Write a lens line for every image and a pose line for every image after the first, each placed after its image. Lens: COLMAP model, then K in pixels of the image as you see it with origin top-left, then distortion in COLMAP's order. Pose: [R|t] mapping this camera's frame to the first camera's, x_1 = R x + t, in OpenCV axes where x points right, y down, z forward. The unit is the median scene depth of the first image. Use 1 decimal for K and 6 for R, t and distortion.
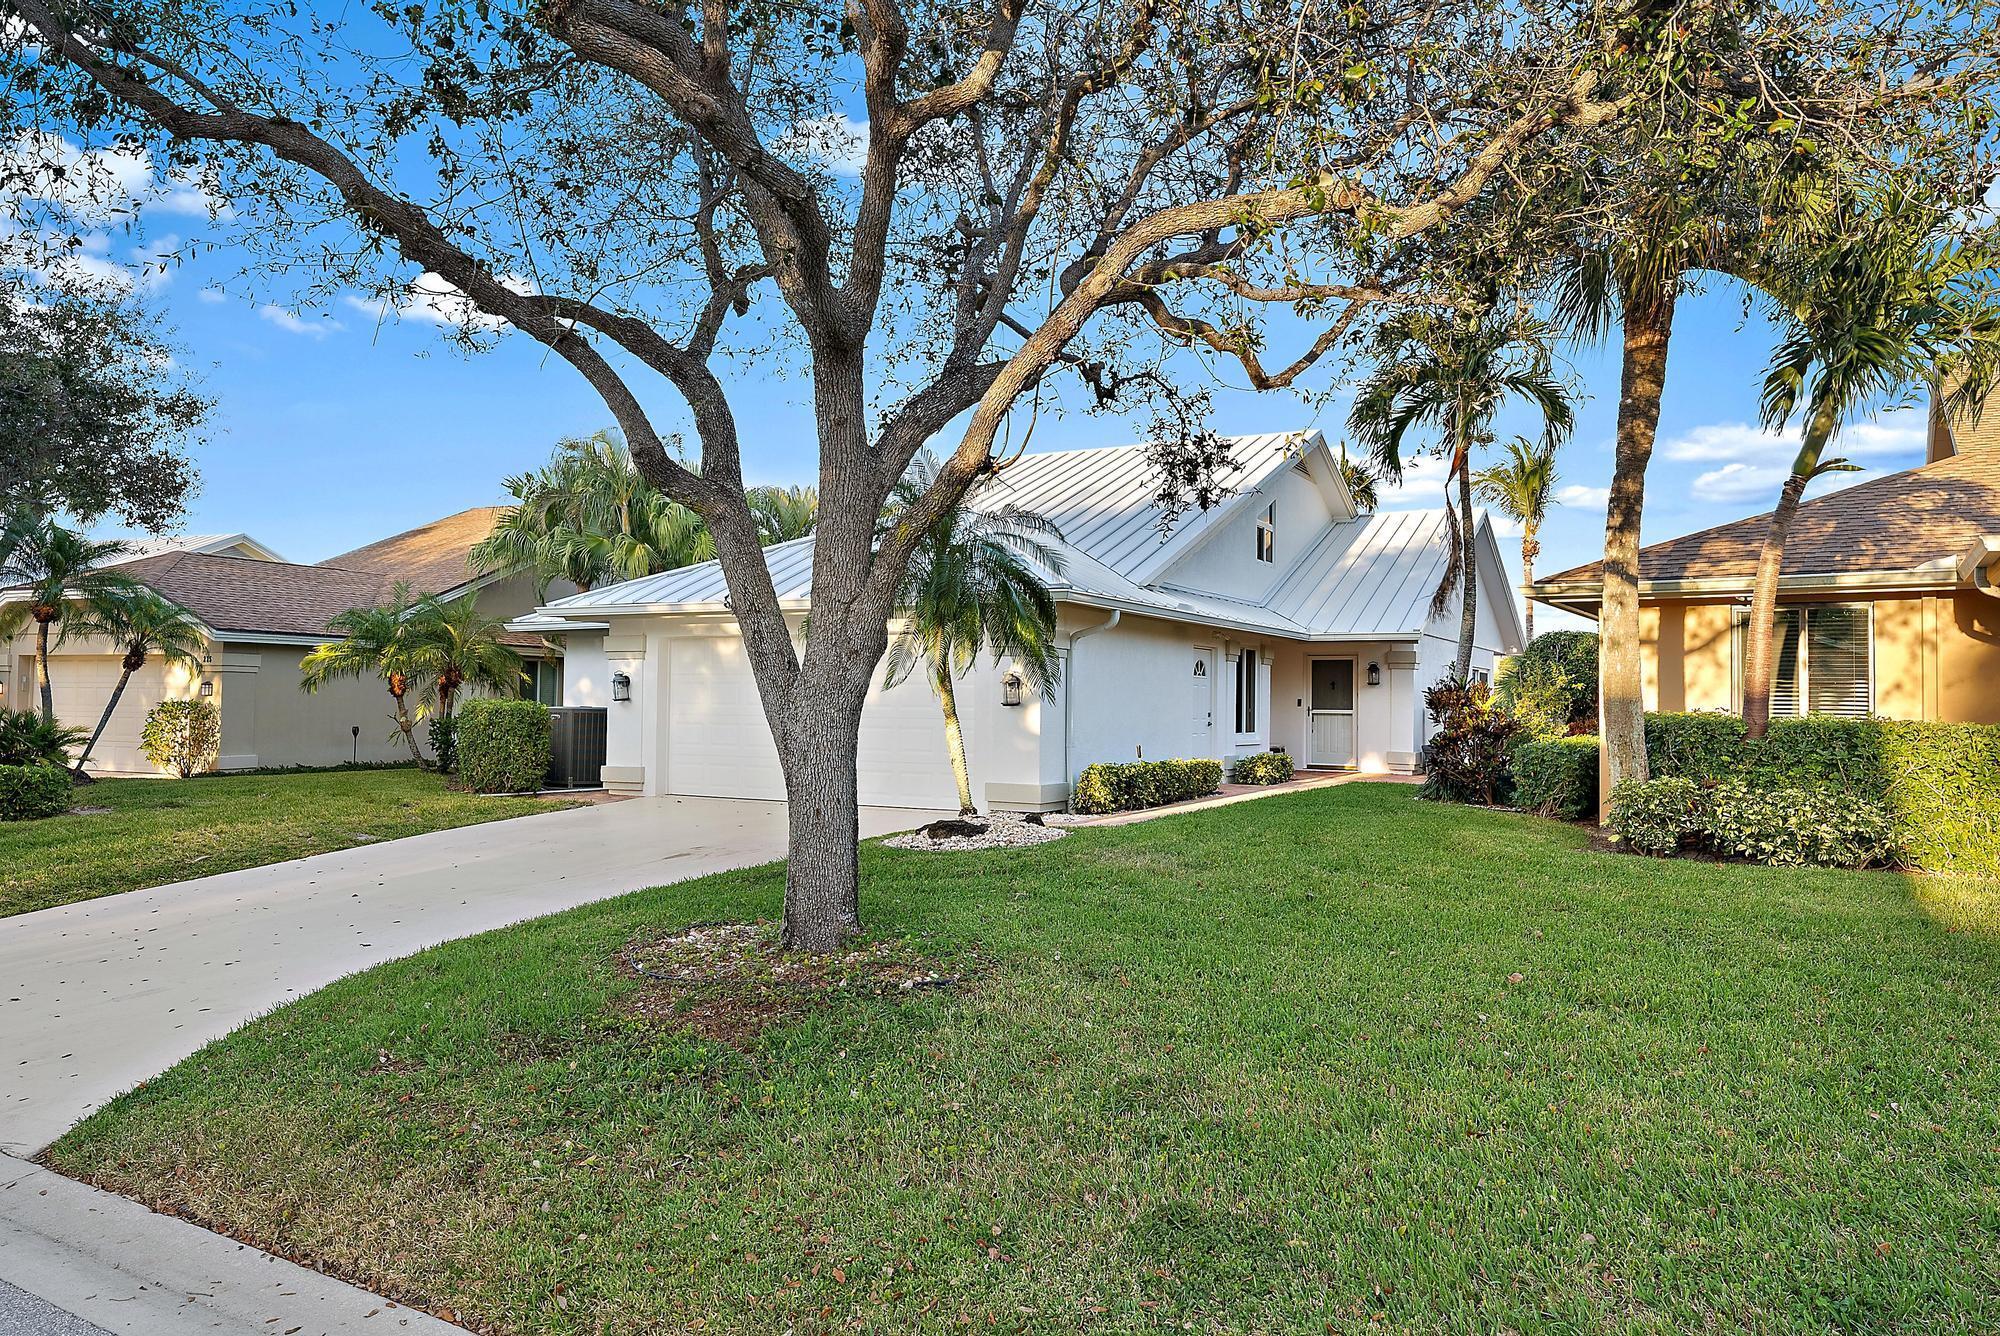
lens RADIAL K [[1348.9, 0, 1005.8], [0, 1348.9, 668.3], [0, 0, 1]] dist [-0.000892, 0.000977]
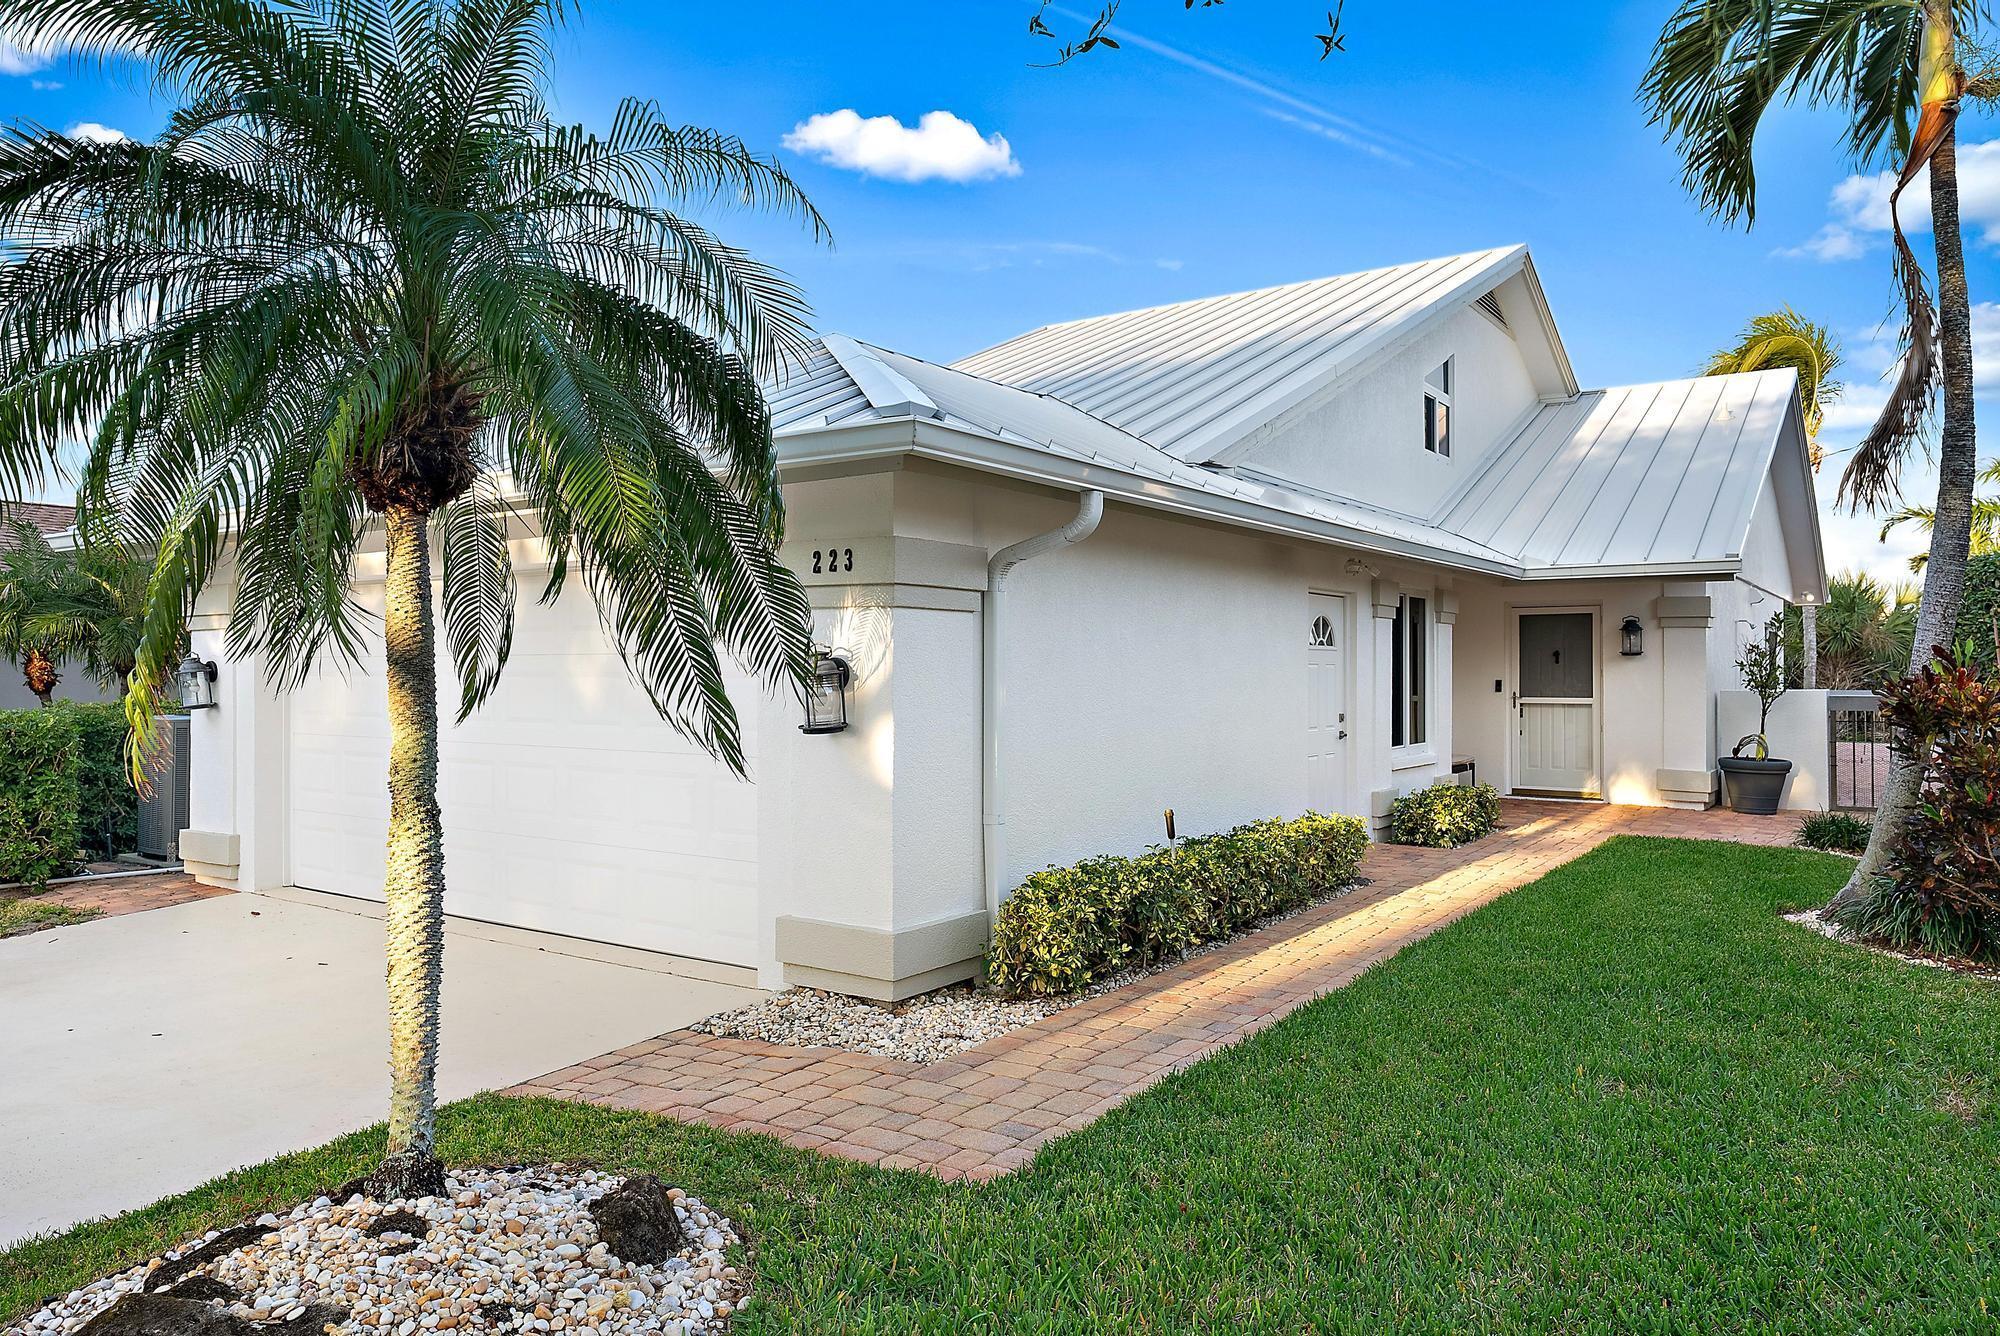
lens RADIAL K [[1357.8, 0, 992.4], [0, 1357.8, 663.1], [0, 0, 1]] dist [-0.003871, -0.001403]
pose [[0.993577, -0.013412, -0.112359, 0.077158], [0.015681, 0.999690, 0.019337, 0.000084], [0.112065, -0.020974, 0.993479, 0.469041]]
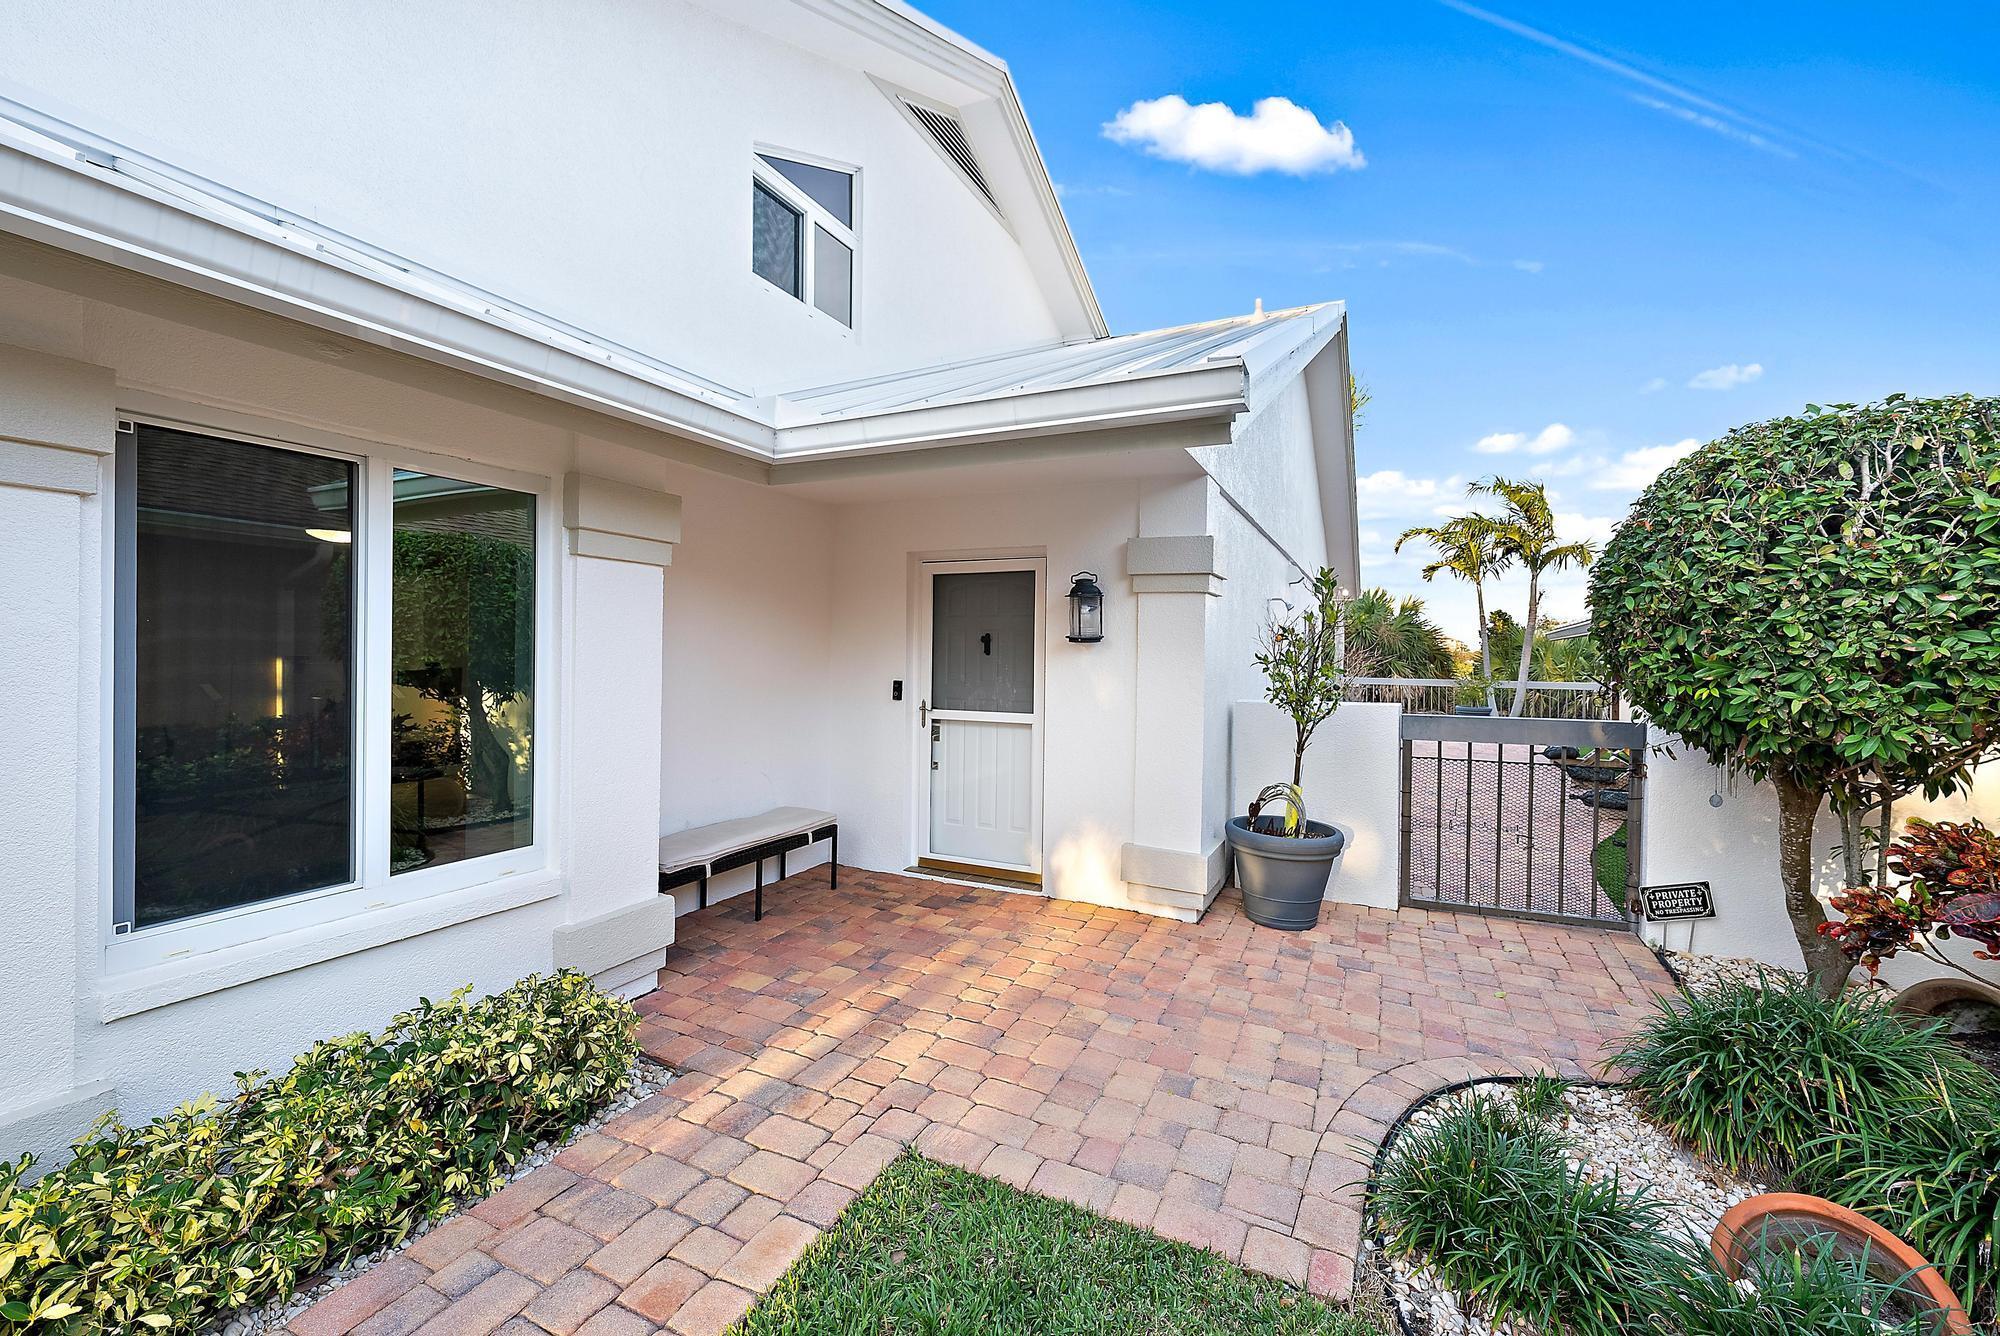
lens RADIAL K [[835.1, 0, 1000.0], [0, 835.1, 668.0], [0, 0, 1]] dist [0.000301, 0.000001]
pose [[0.998249, -0.002389, 0.059106, 0.292236], [-0.000154, 0.999075, 0.042990, 0.012173], [-0.059154, -0.042924, 0.997326, 0.971679]]
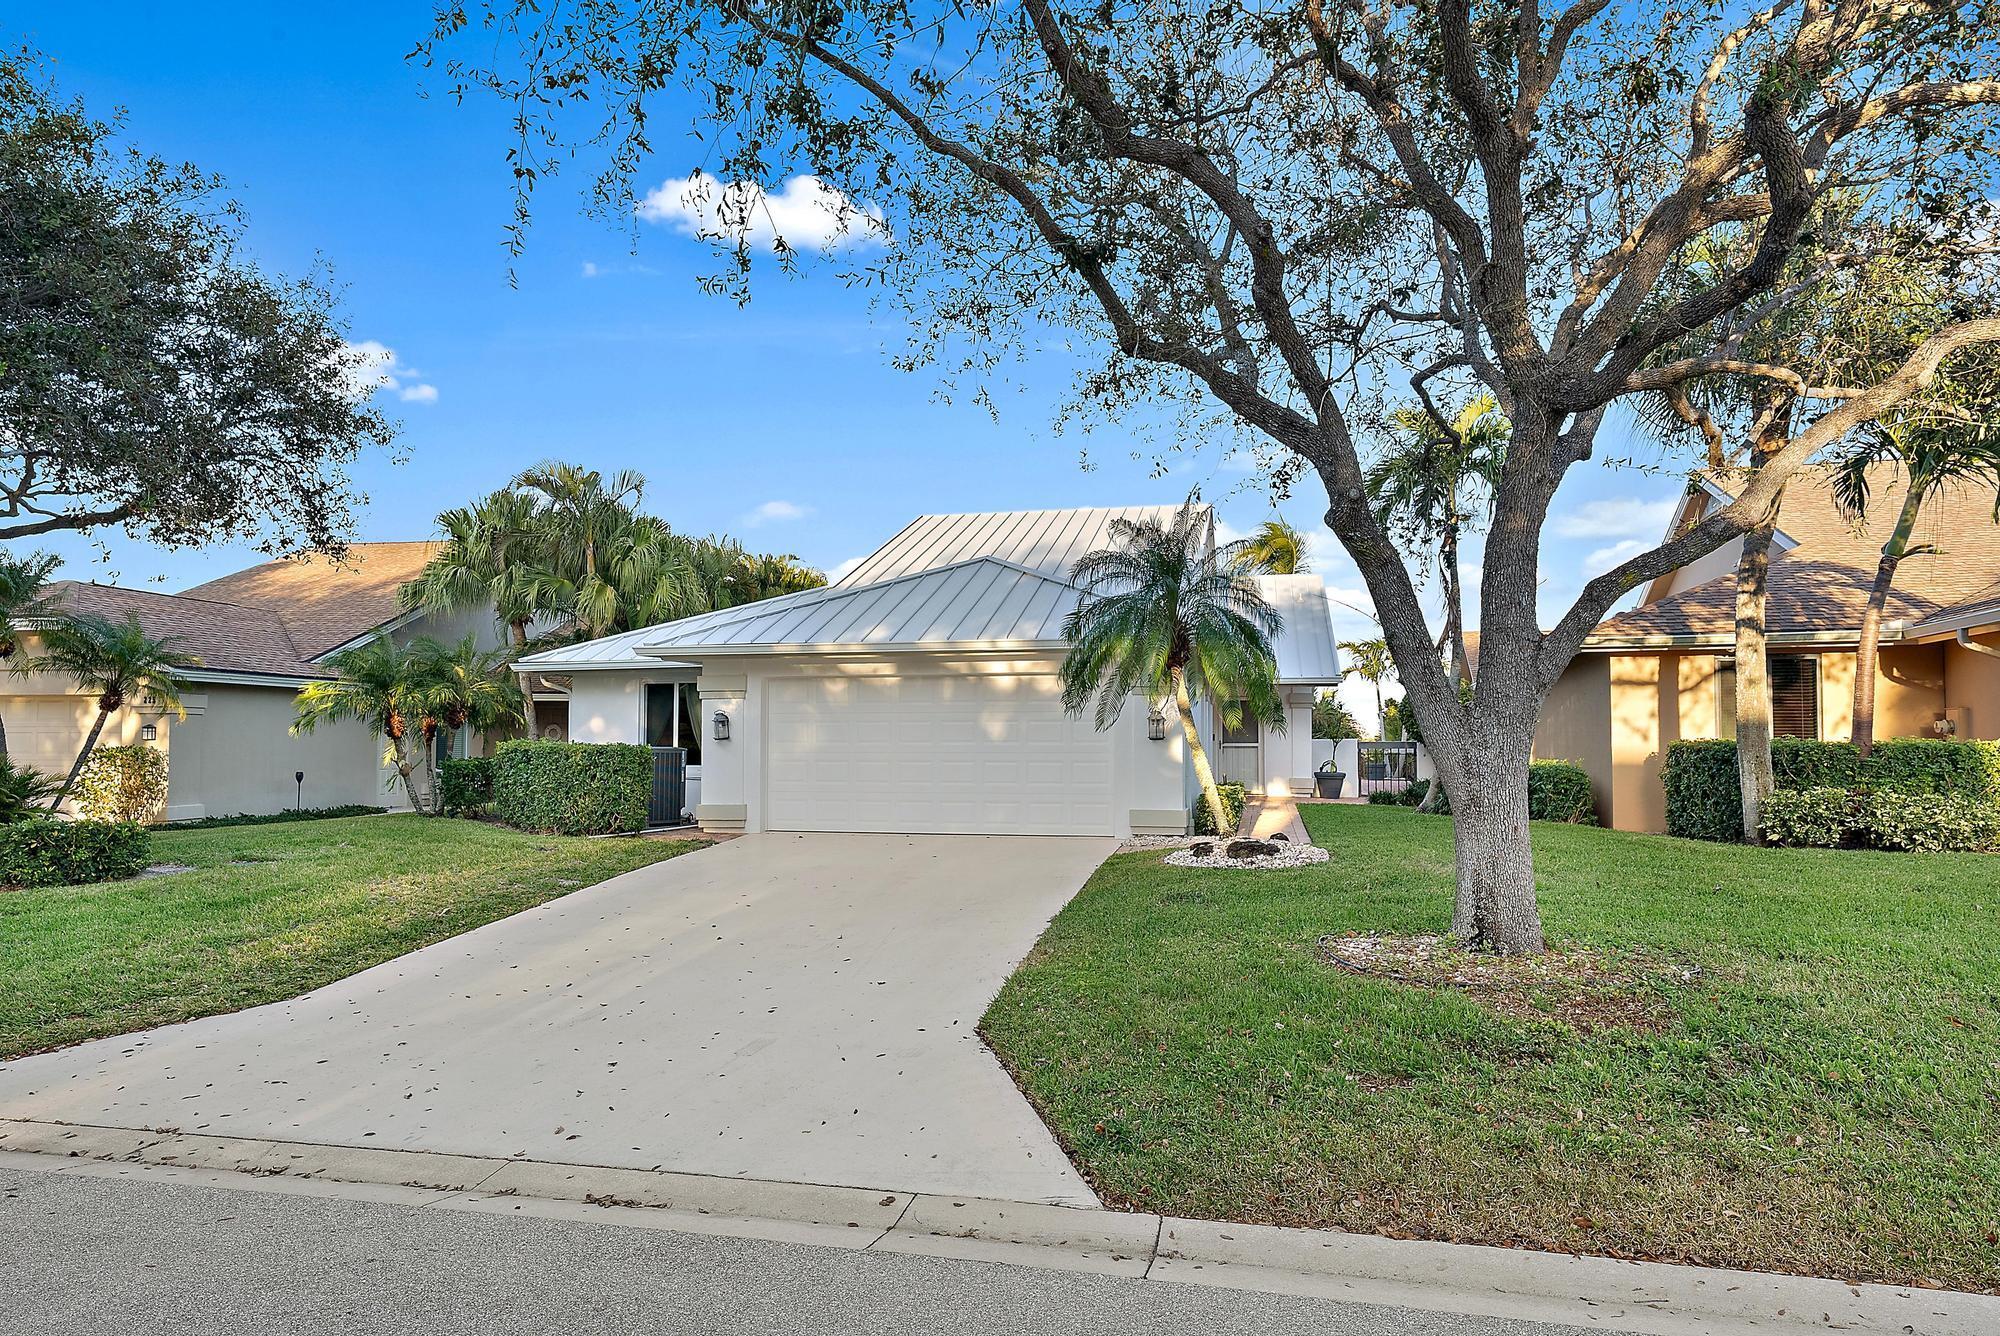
lens RADIAL K [[1220.3, 0, 1000.0], [0, 1220.3, 668.0], [0, 0, 1]] dist [0.003057, -0.000389]
pose [[0.960216, 0.006473, 0.279184, -0.315001], [0.003454, 0.999380, -0.035049, 0.002933], [-0.279238, 0.034619, 0.959598, 0.053896]]
